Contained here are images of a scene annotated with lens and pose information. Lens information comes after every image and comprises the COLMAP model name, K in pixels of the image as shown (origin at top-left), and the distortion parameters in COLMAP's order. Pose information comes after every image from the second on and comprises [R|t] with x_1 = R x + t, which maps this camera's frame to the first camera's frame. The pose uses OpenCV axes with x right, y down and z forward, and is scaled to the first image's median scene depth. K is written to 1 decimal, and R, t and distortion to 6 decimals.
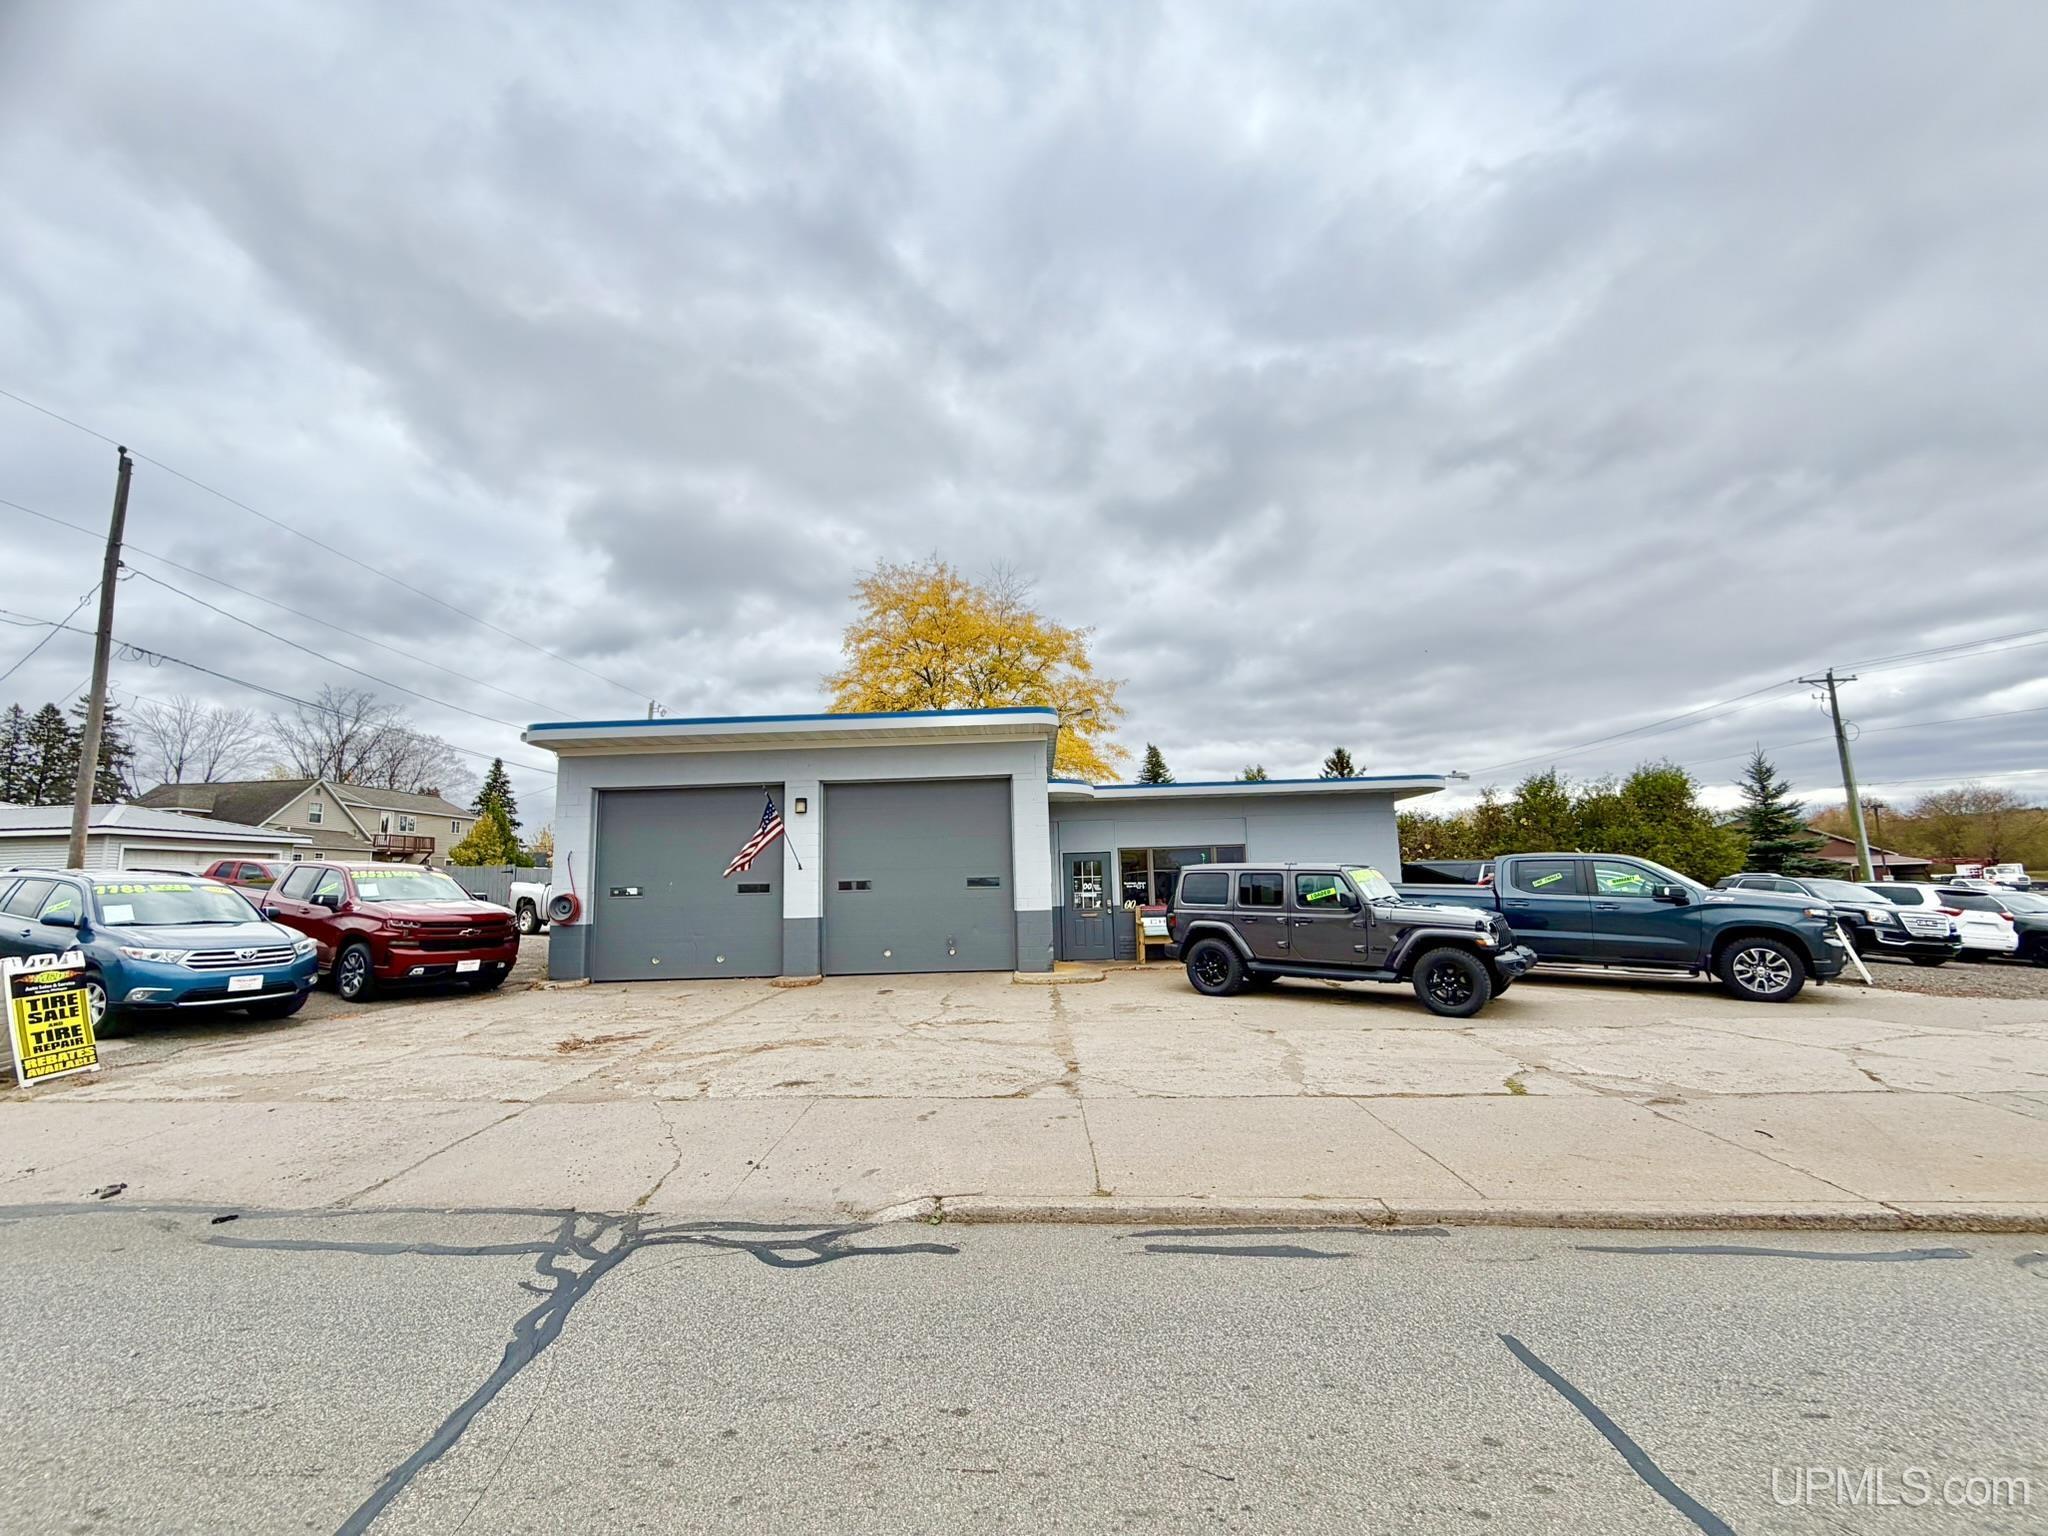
lens RADIAL K [[825.4, 0, 1019.3], [0, 825.4, 769.1], [0, 0, 1]] dist [-0.000736, 0.000822]
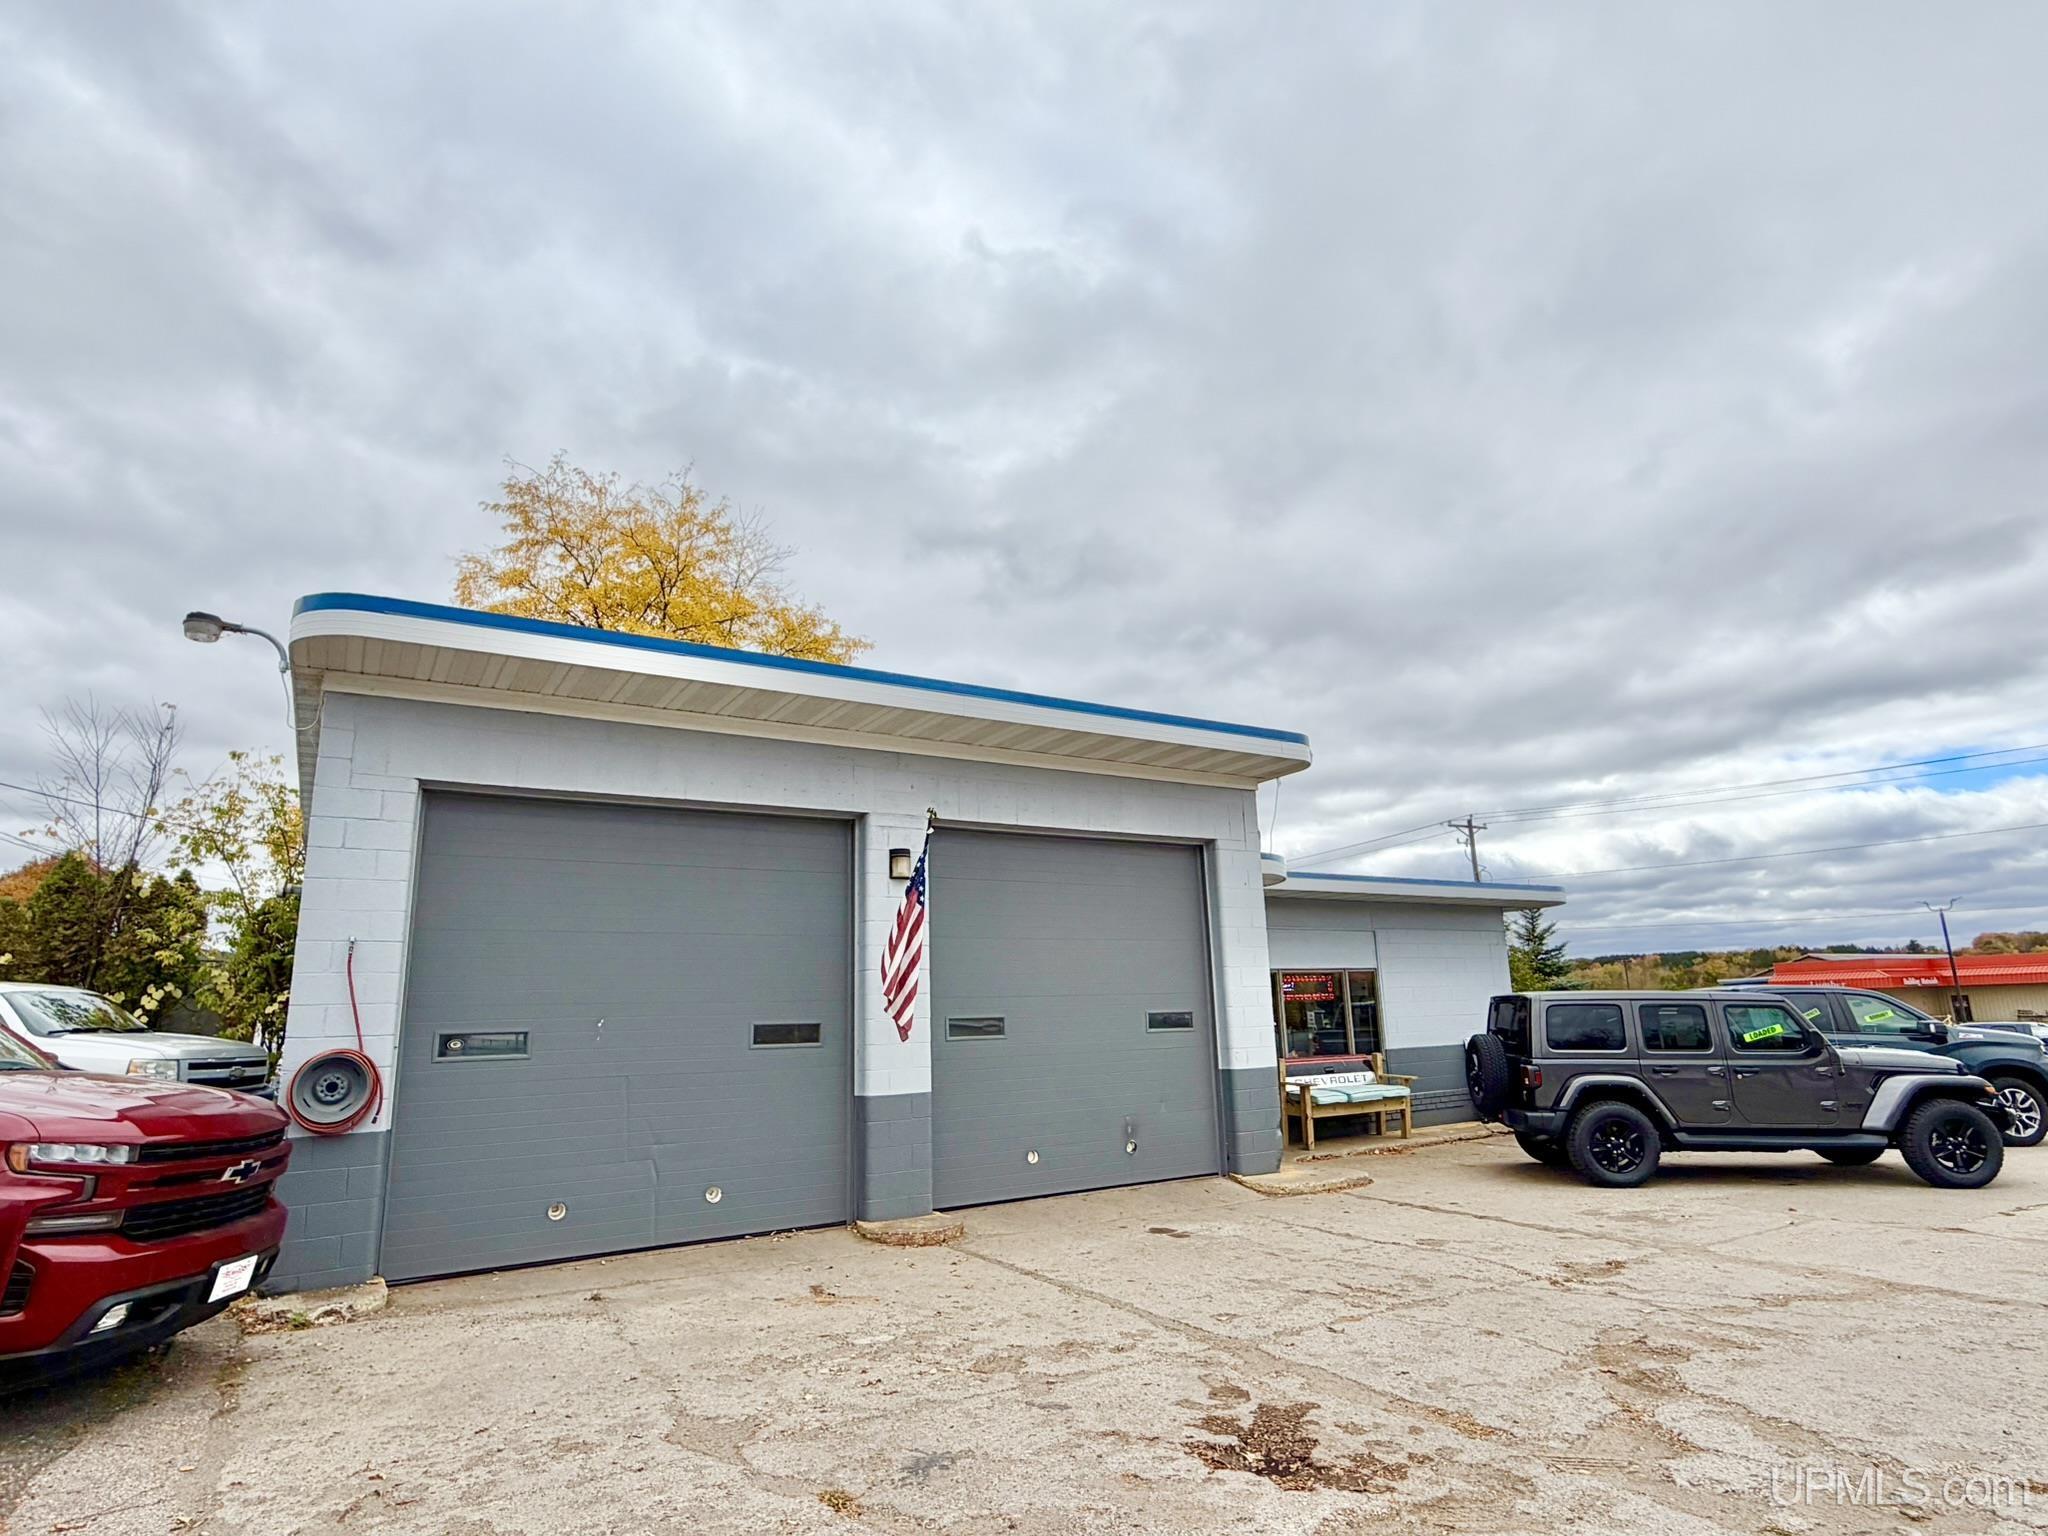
lens RADIAL K [[1088.1, 0, 1020.2], [0, 1088.1, 766.7], [0, 0, 1]] dist [-0.002900, 0.000166]
pose [[0.845239, 0.121740, 0.520336, -0.563845], [-0.067275, 0.990199, -0.122389, 0.062269], [-0.530136, 0.068443, 0.845146, 0.402685]]
